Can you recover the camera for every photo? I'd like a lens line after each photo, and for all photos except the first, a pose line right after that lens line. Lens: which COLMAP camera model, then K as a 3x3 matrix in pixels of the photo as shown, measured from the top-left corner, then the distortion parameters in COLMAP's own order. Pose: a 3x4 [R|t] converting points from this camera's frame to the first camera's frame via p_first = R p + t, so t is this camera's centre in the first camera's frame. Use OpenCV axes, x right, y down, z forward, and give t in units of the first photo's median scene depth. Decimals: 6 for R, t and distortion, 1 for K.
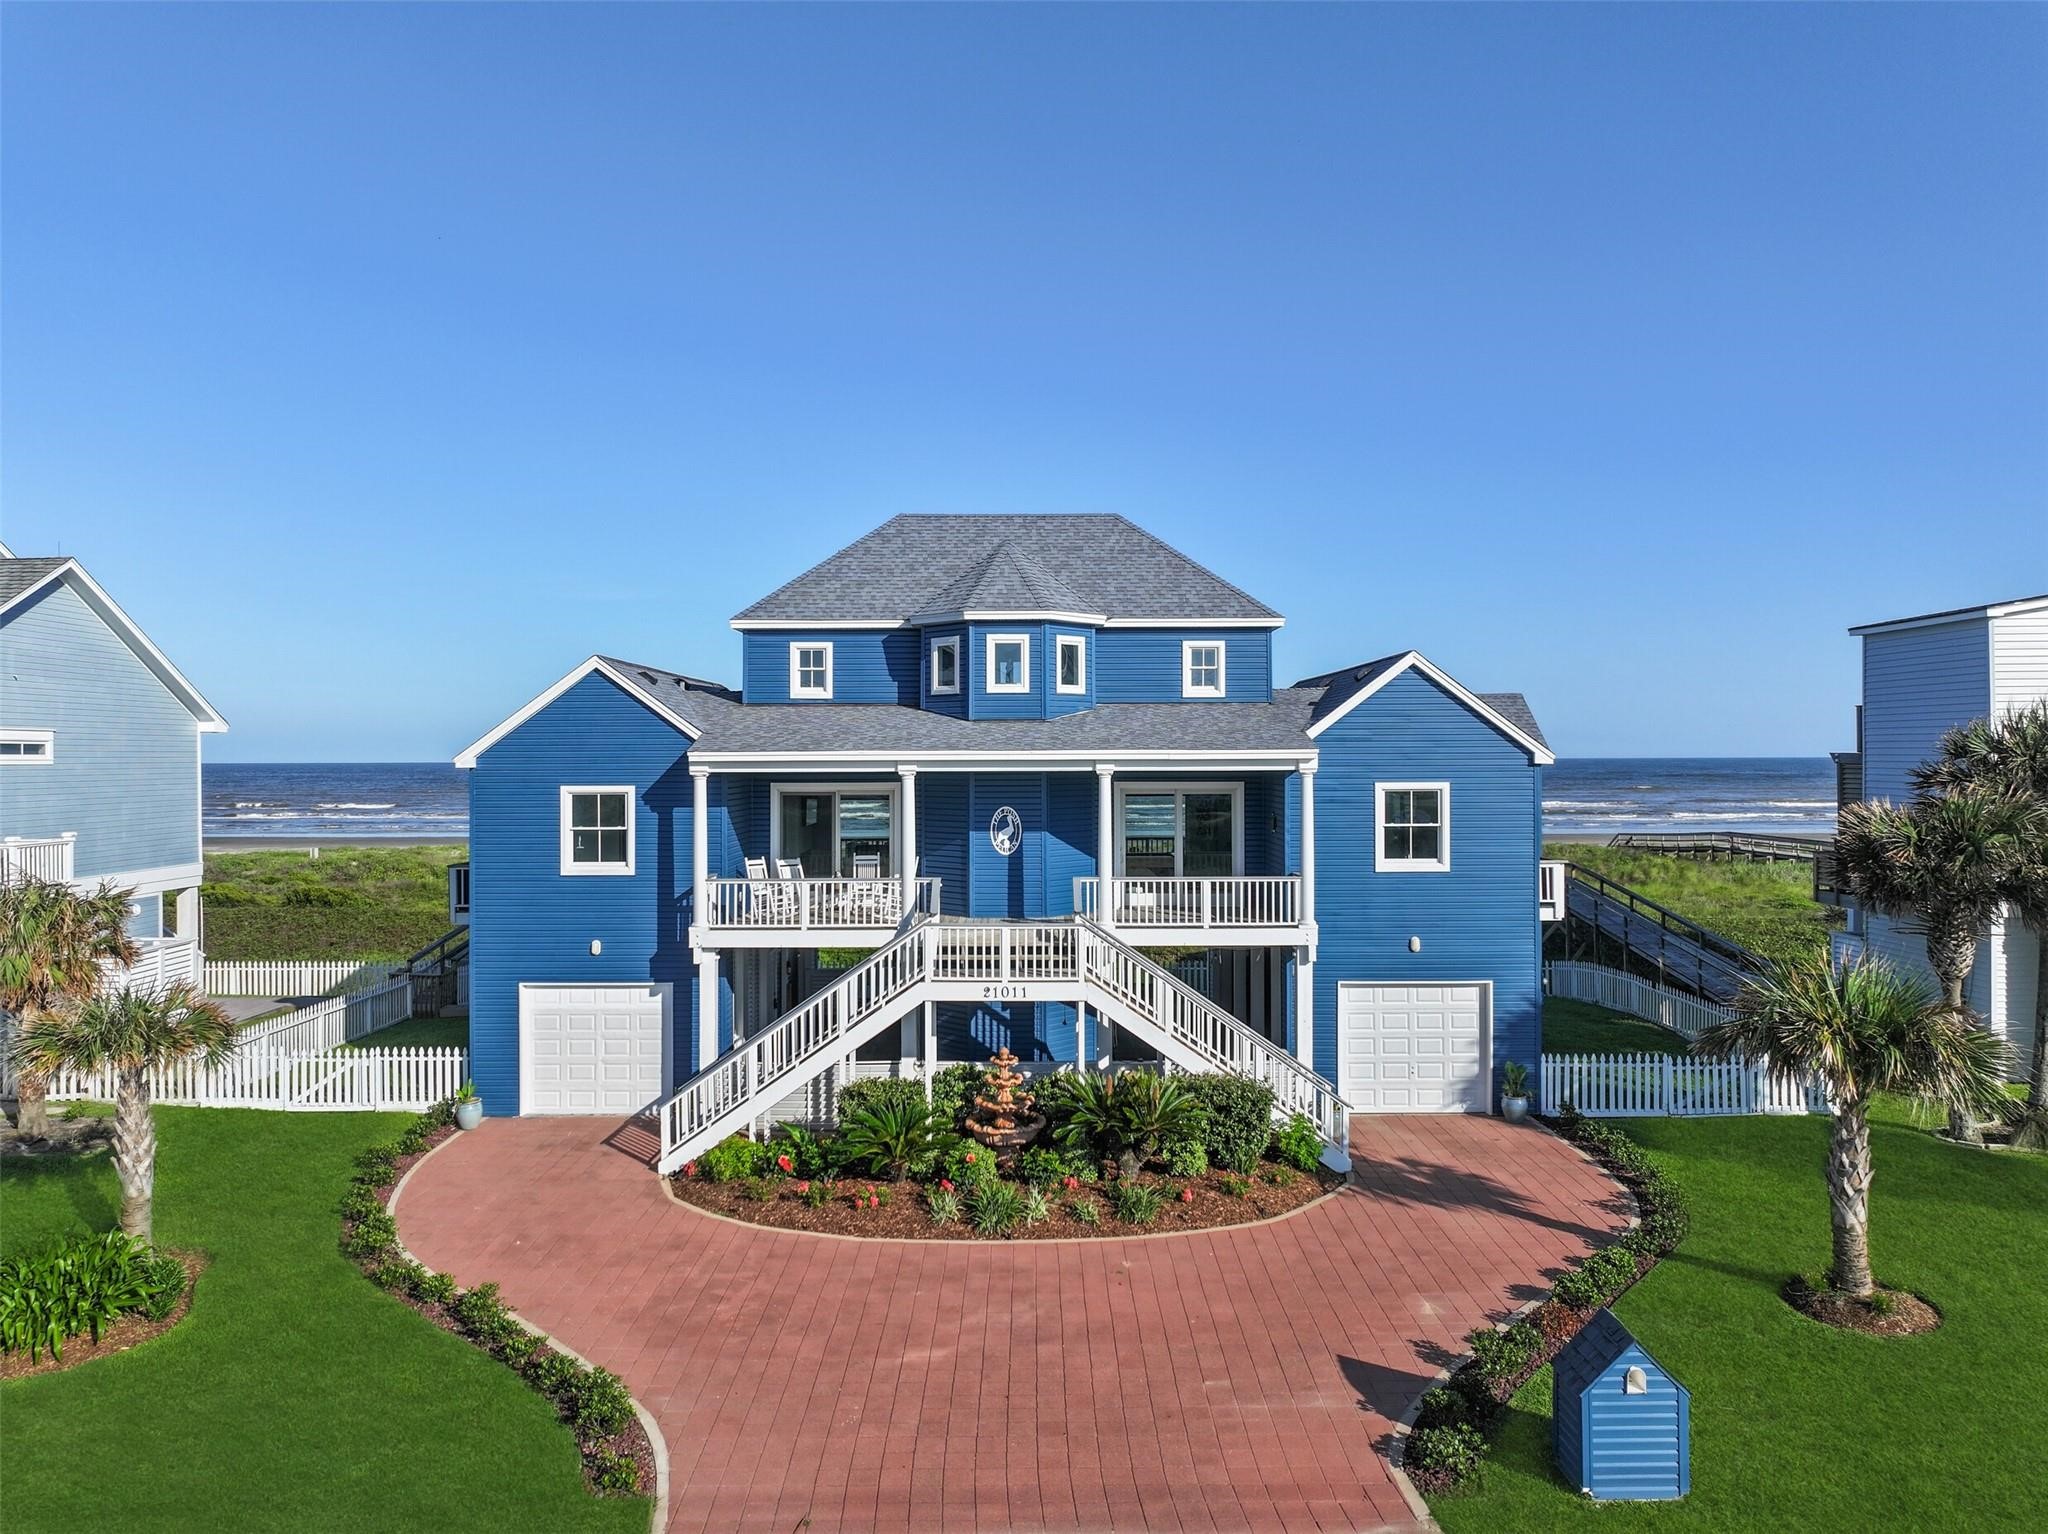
lens RADIAL K [[1432.9, 0, 1024.0], [0, 1432.9, 767.0], [0, 0, 1]] dist [0.003133, 0.004144]
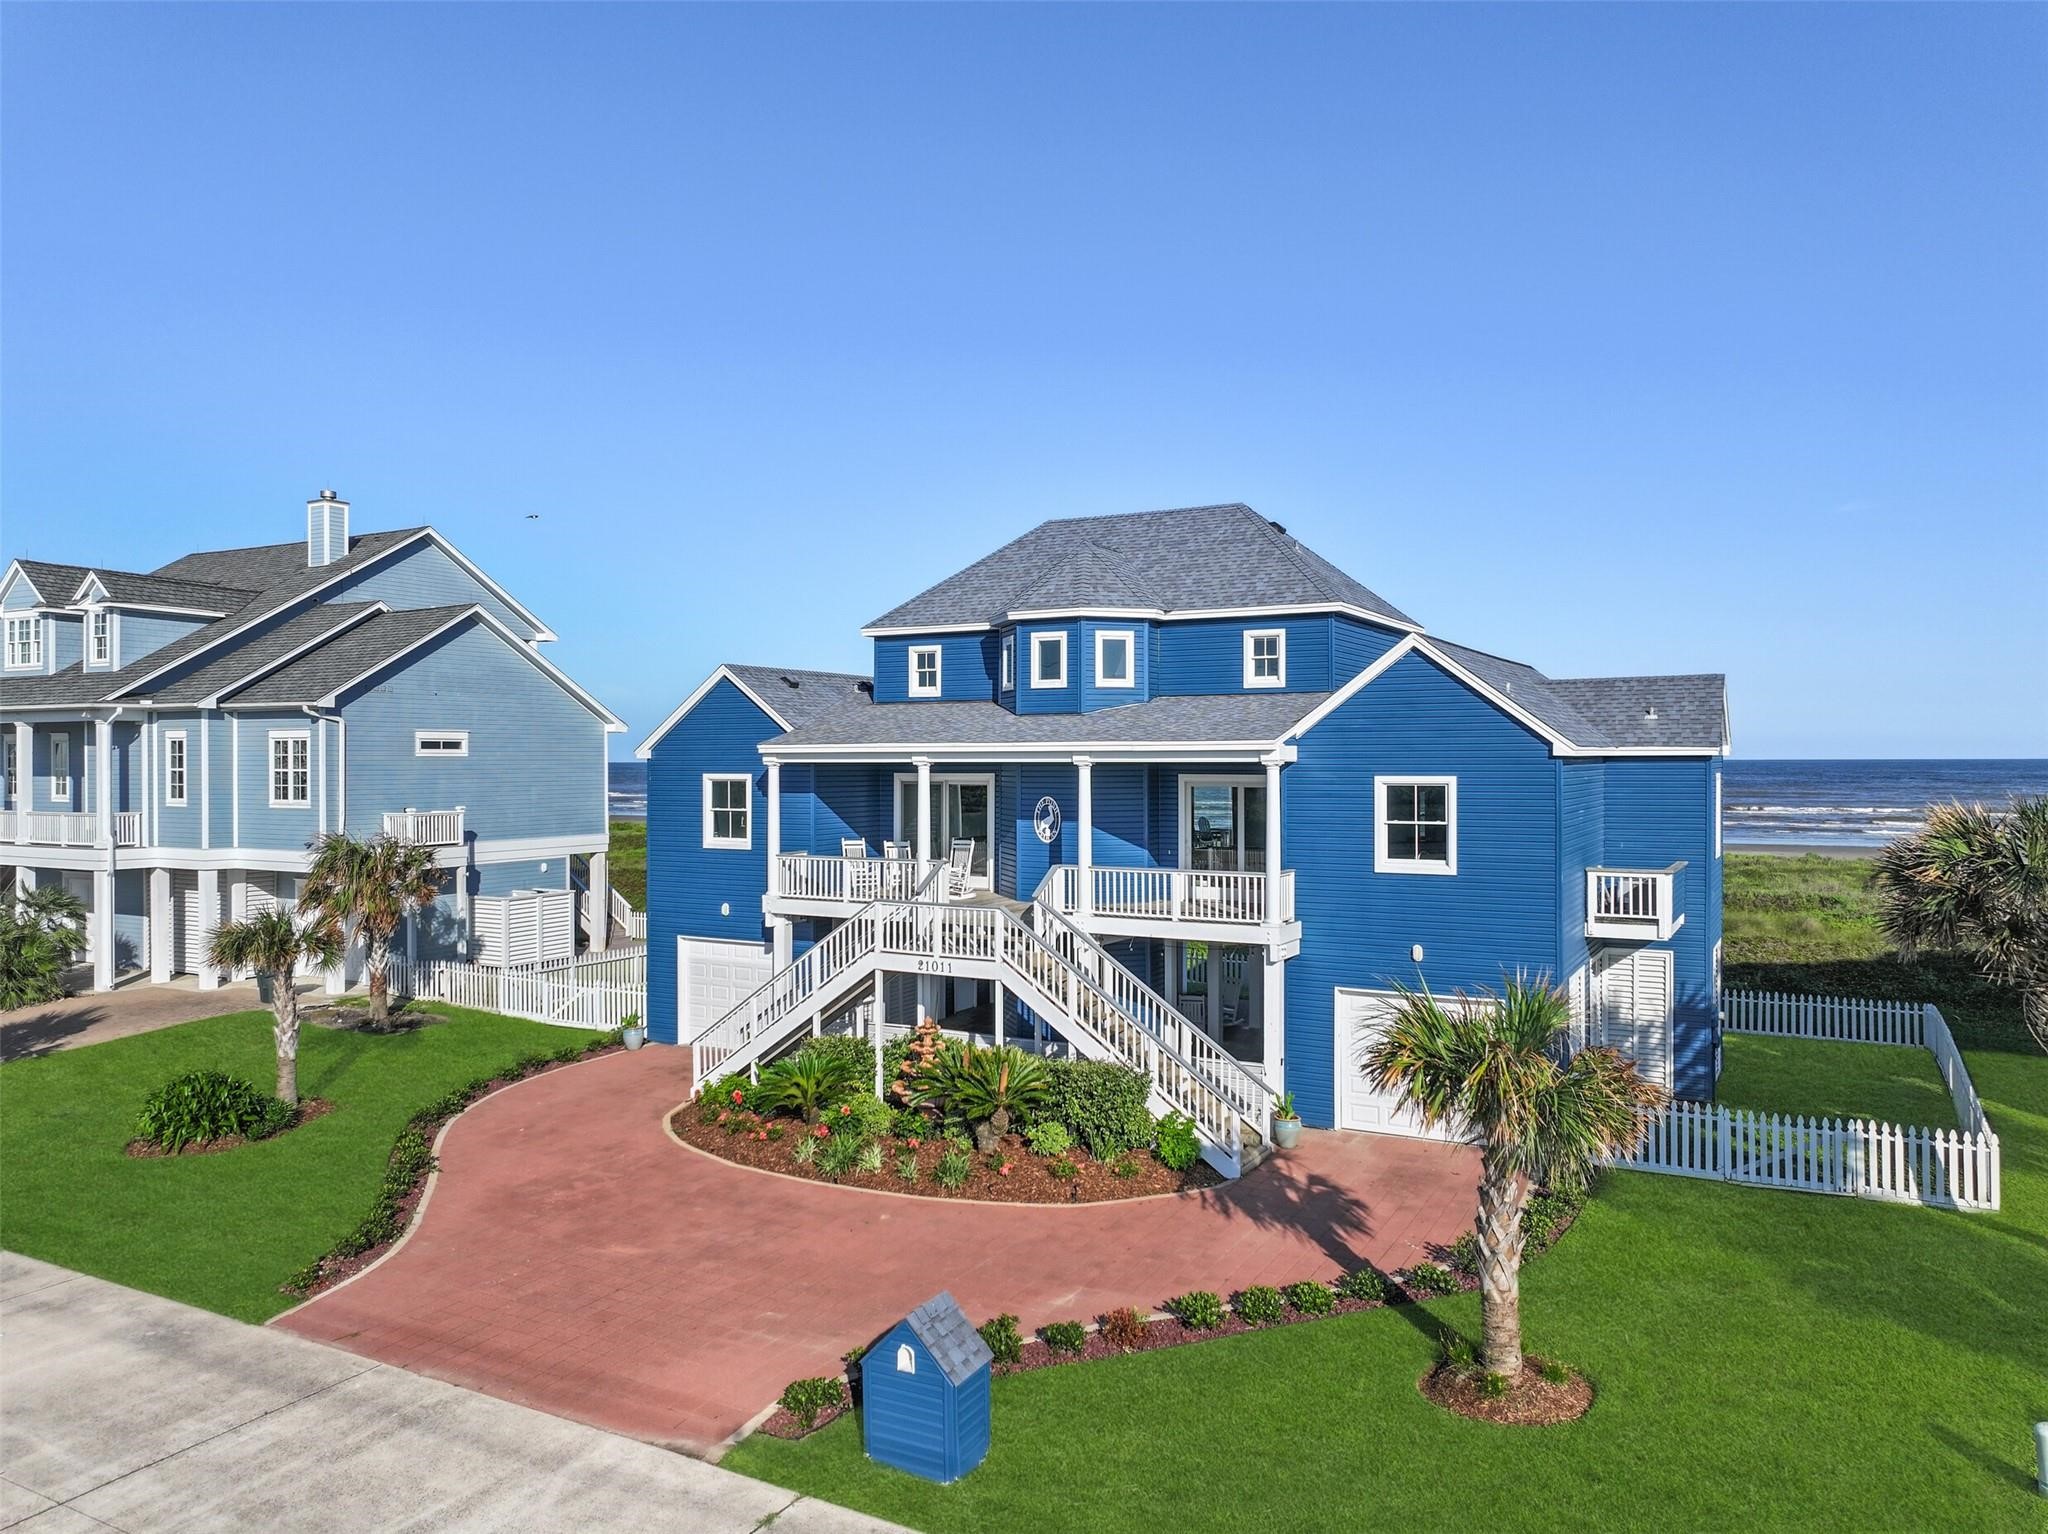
lens RADIAL K [[1432.9, 0, 1024.0], [0, 1432.9, 767.0], [0, 0, 1]] dist [0.003133, 0.004144]
pose [[0.873195, 0.004113, -0.487354, 0.503443], [-0.003602, 0.999992, 0.001986, 0.004127], [0.487358, 0.000021, 0.873202, 0.080484]]
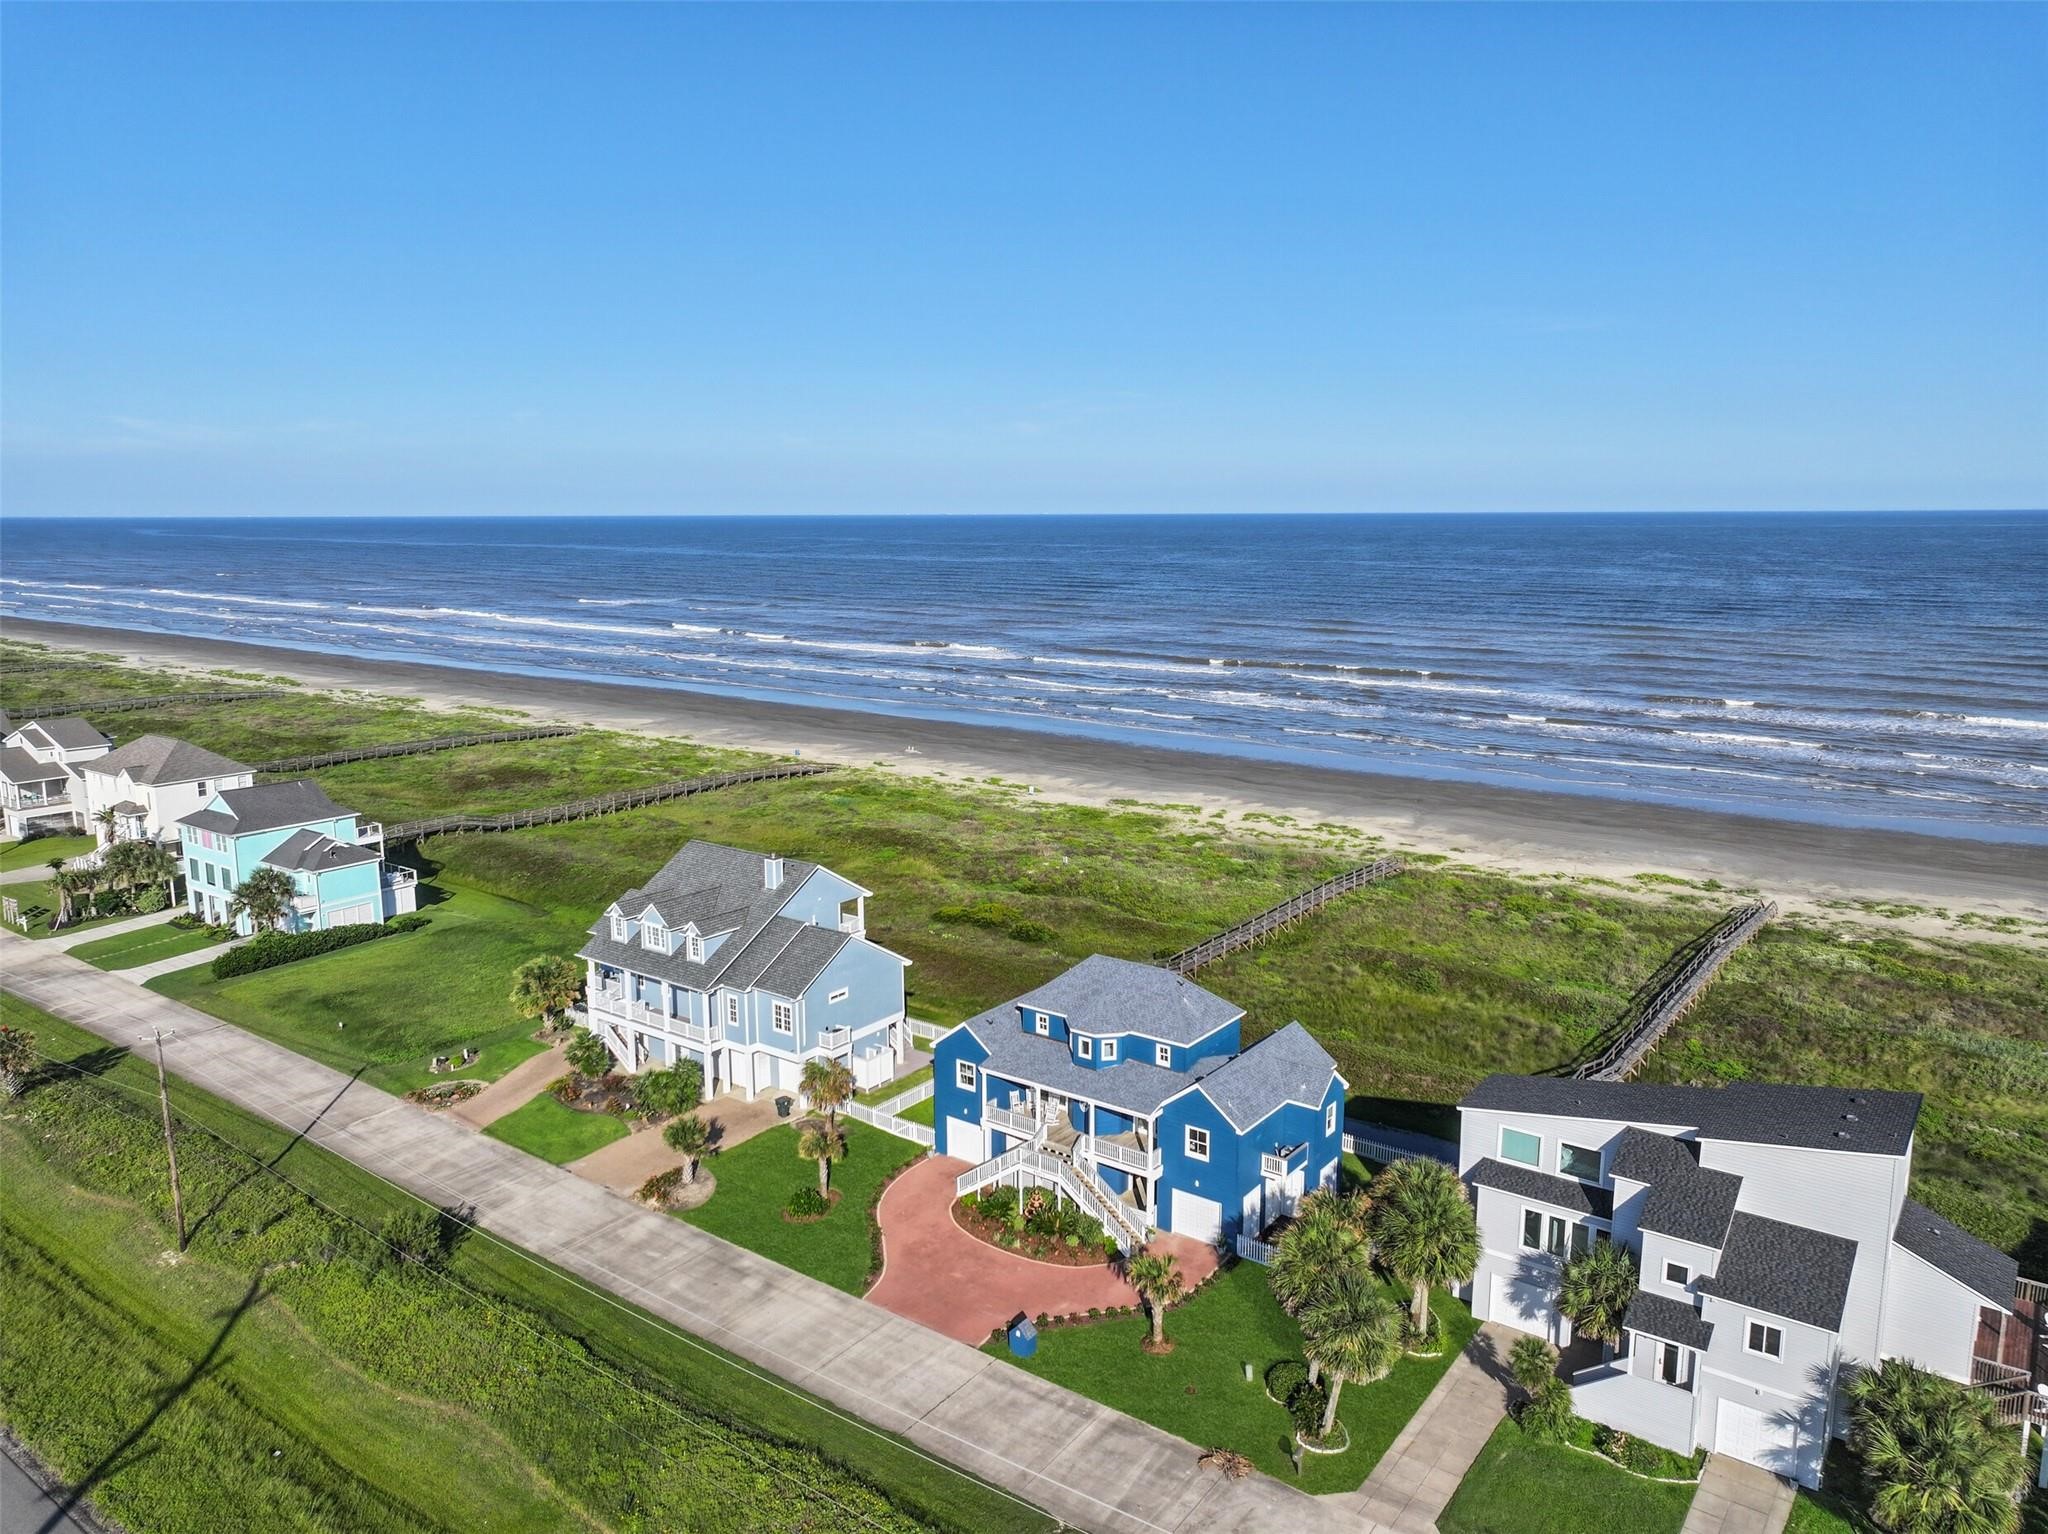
lens RADIAL K [[1432.9, 0, 1024.0], [0, 1432.9, 767.0], [0, 0, 1]] dist [0.003133, 0.004144]
pose [[0.802477, 0.105893, -0.587211, 1.555388], [-0.003830, 0.985020, 0.172396, -1.151086], [0.596670, -0.136095, 0.790862, -1.282991]]
